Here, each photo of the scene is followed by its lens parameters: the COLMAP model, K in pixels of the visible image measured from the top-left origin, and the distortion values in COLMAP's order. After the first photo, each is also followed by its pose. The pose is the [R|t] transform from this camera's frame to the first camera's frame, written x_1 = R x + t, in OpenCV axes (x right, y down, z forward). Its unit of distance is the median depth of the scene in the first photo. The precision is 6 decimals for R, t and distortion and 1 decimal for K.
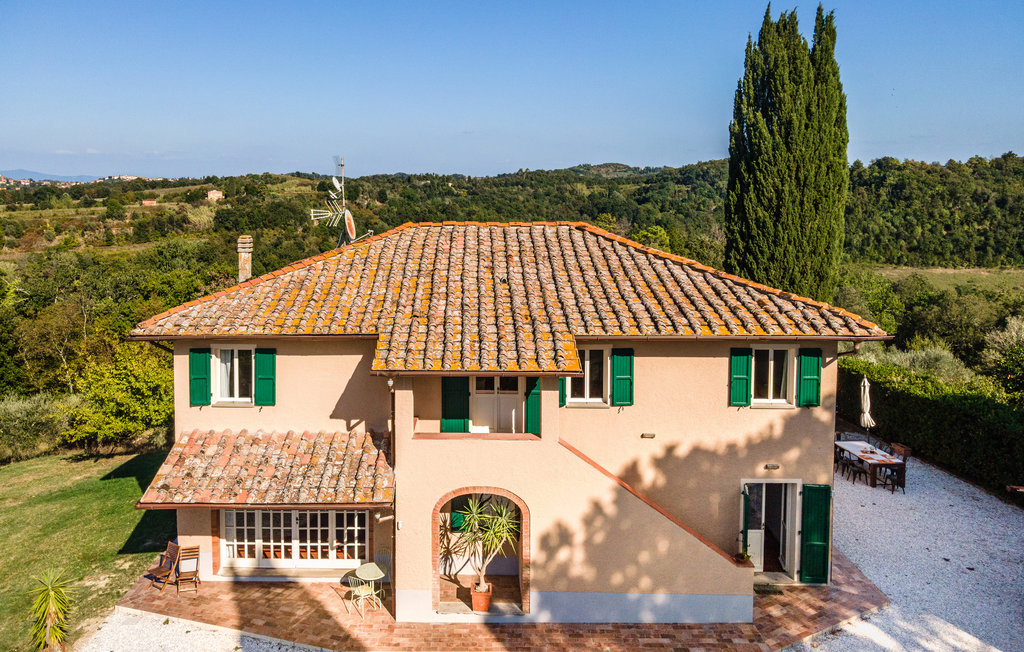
lens RADIAL K [[741.0, 0, 515.8], [0, 741.0, 311.0], [0, 0, 1]] dist [0.005975, 0.035666]
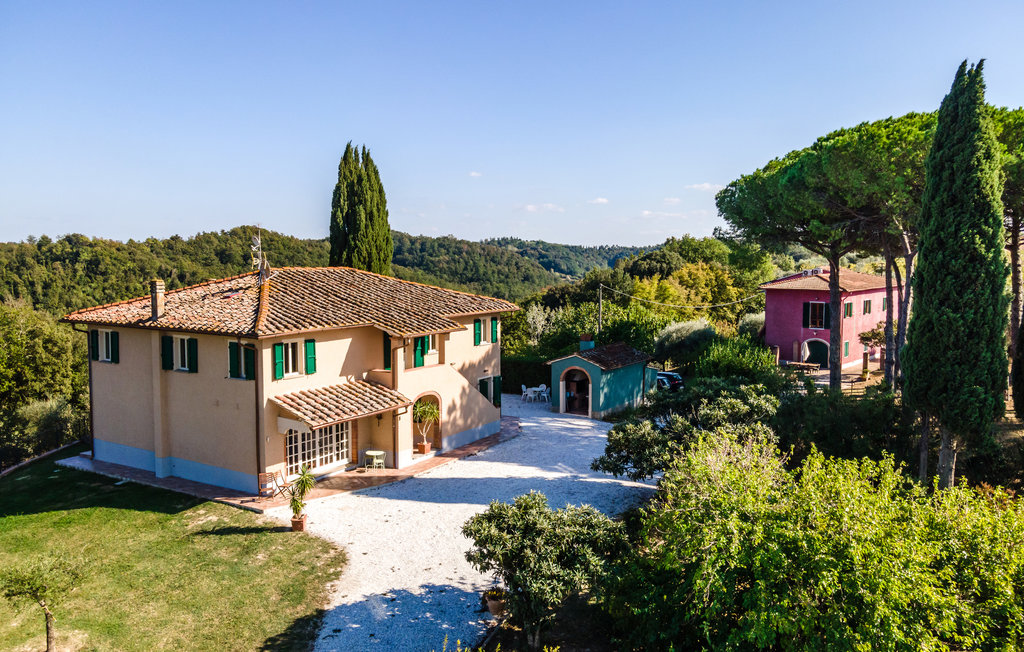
lens RADIAL K [[741.0, 0, 515.8], [0, 741.0, 311.0], [0, 0, 1]] dist [0.005975, 0.035666]
pose [[0.489241, -0.046023, 0.870933, -0.113631], [0.135546, 0.990485, -0.023802, 0.006458], [-0.861551, 0.129696, 0.490824, -0.018399]]
